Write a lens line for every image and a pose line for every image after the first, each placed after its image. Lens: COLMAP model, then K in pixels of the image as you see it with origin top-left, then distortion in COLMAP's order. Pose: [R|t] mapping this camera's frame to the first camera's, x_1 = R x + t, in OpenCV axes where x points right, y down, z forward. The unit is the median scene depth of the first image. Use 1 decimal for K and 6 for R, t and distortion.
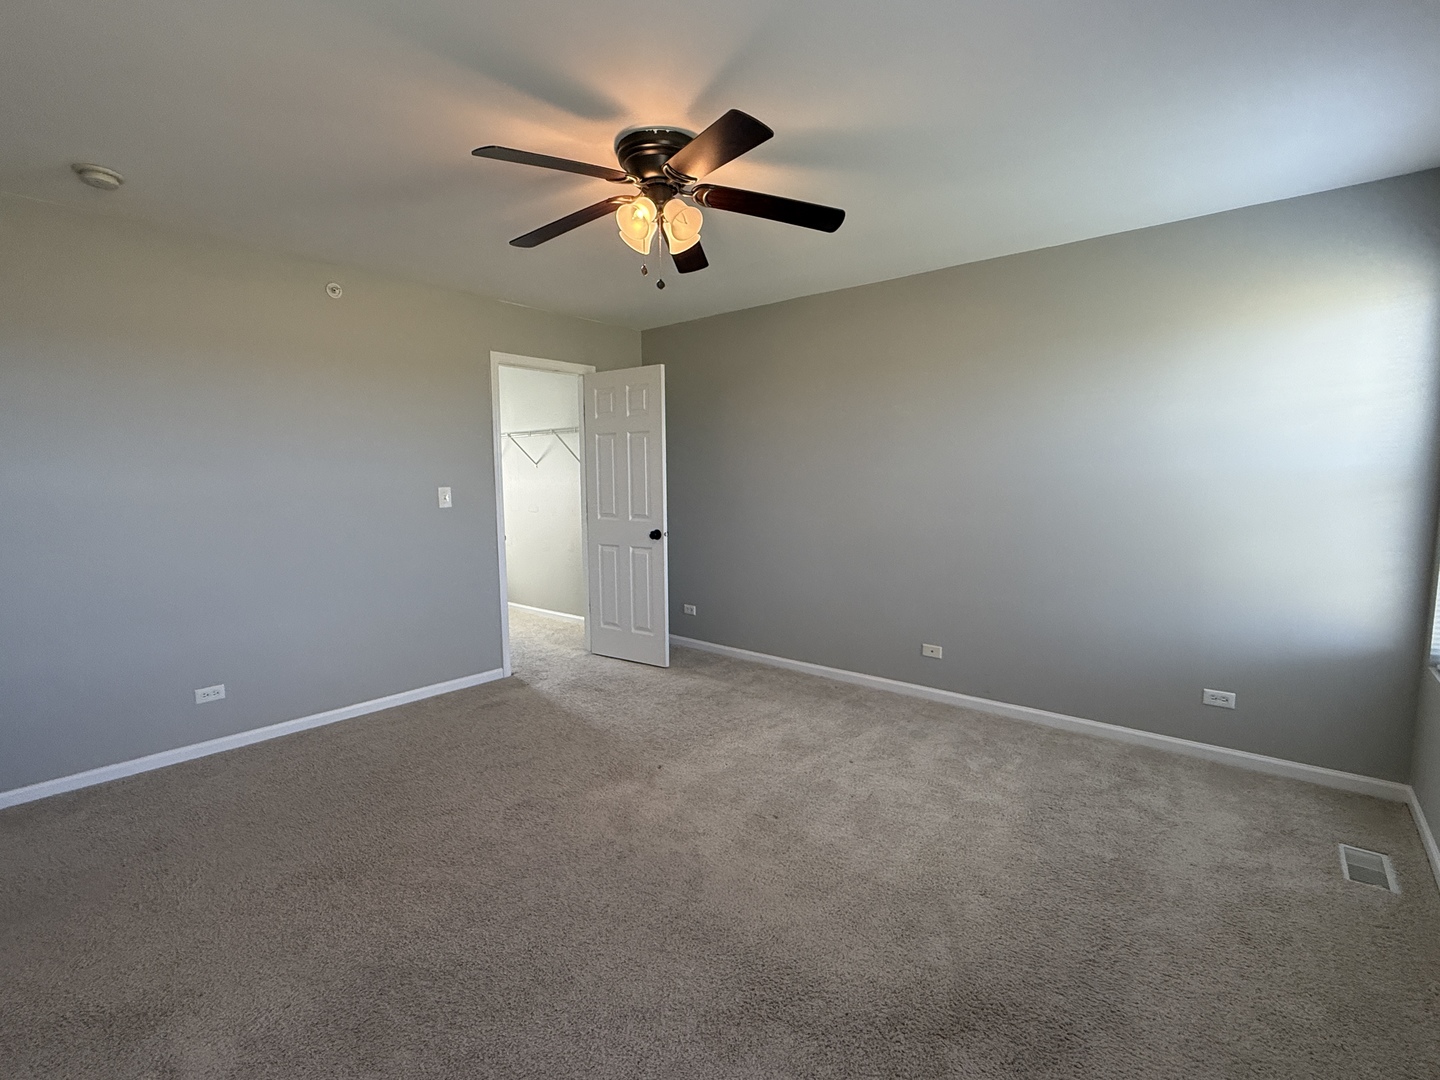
lens RADIAL K [[667.7, 0, 709.4], [0, 667.7, 545.3], [0, 0, 1]] dist [-0.000874, -0.000554]
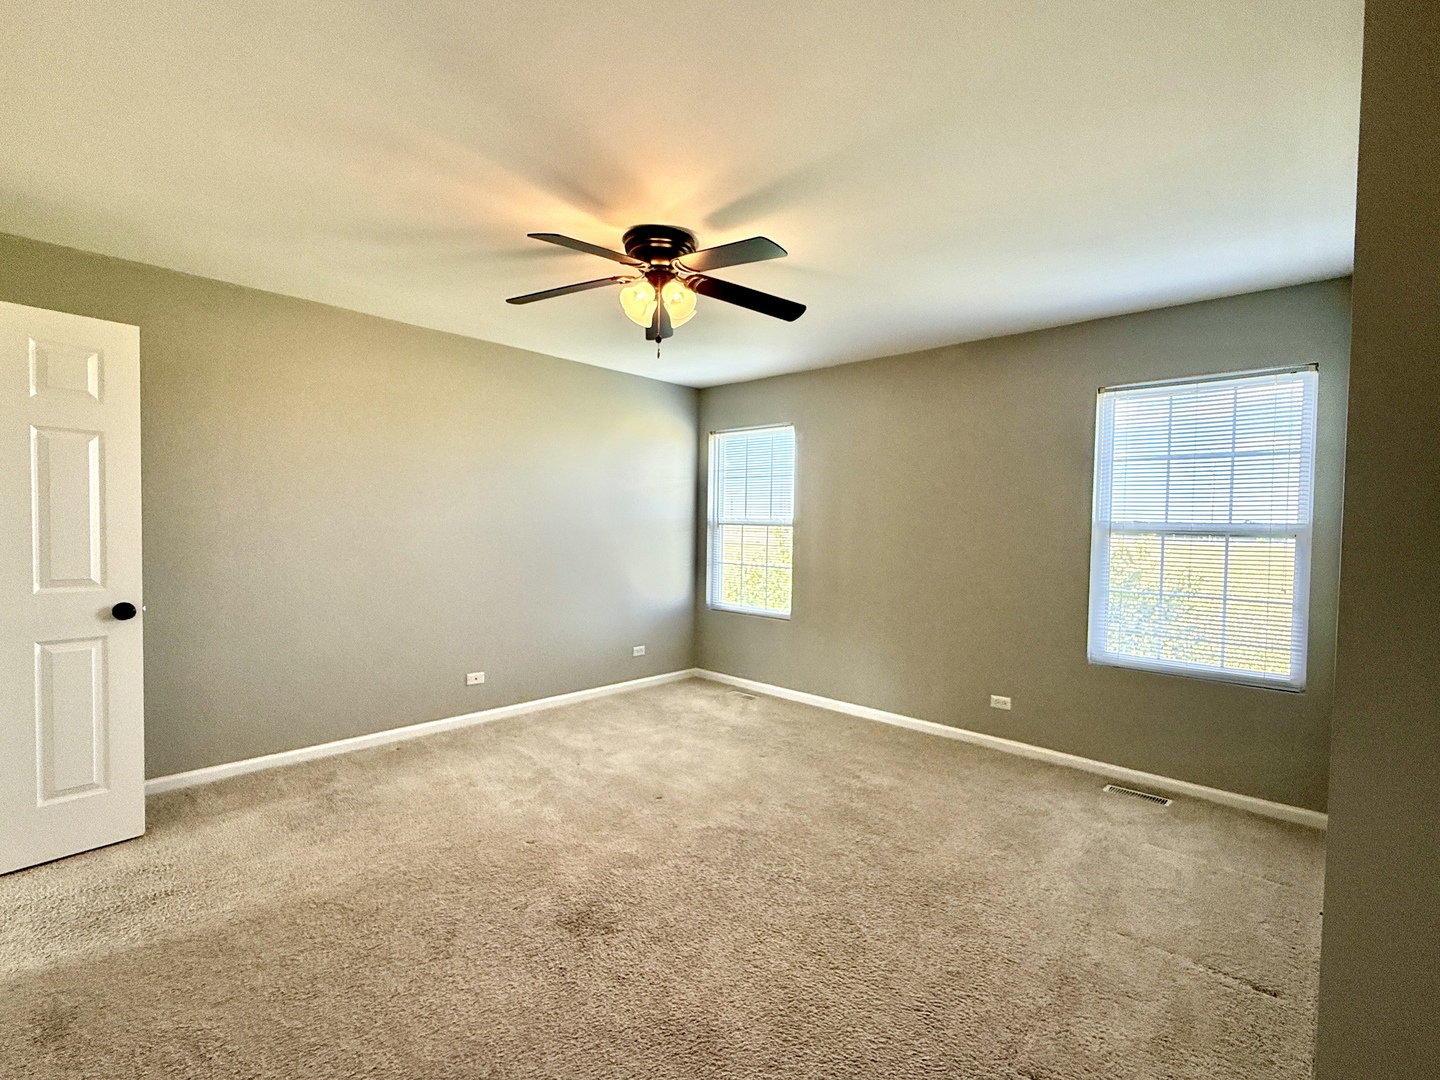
lens RADIAL K [[667.7, 0, 712.7], [0, 667.7, 540.0], [0, 0, 1]] dist [-0.000874, -0.000554]
pose [[0.055877, -0.014273, 0.998336, -0.633296], [0.088672, 0.996018, 0.009277, -0.037858], [-0.994492, 0.088006, 0.056920, 0.454753]]
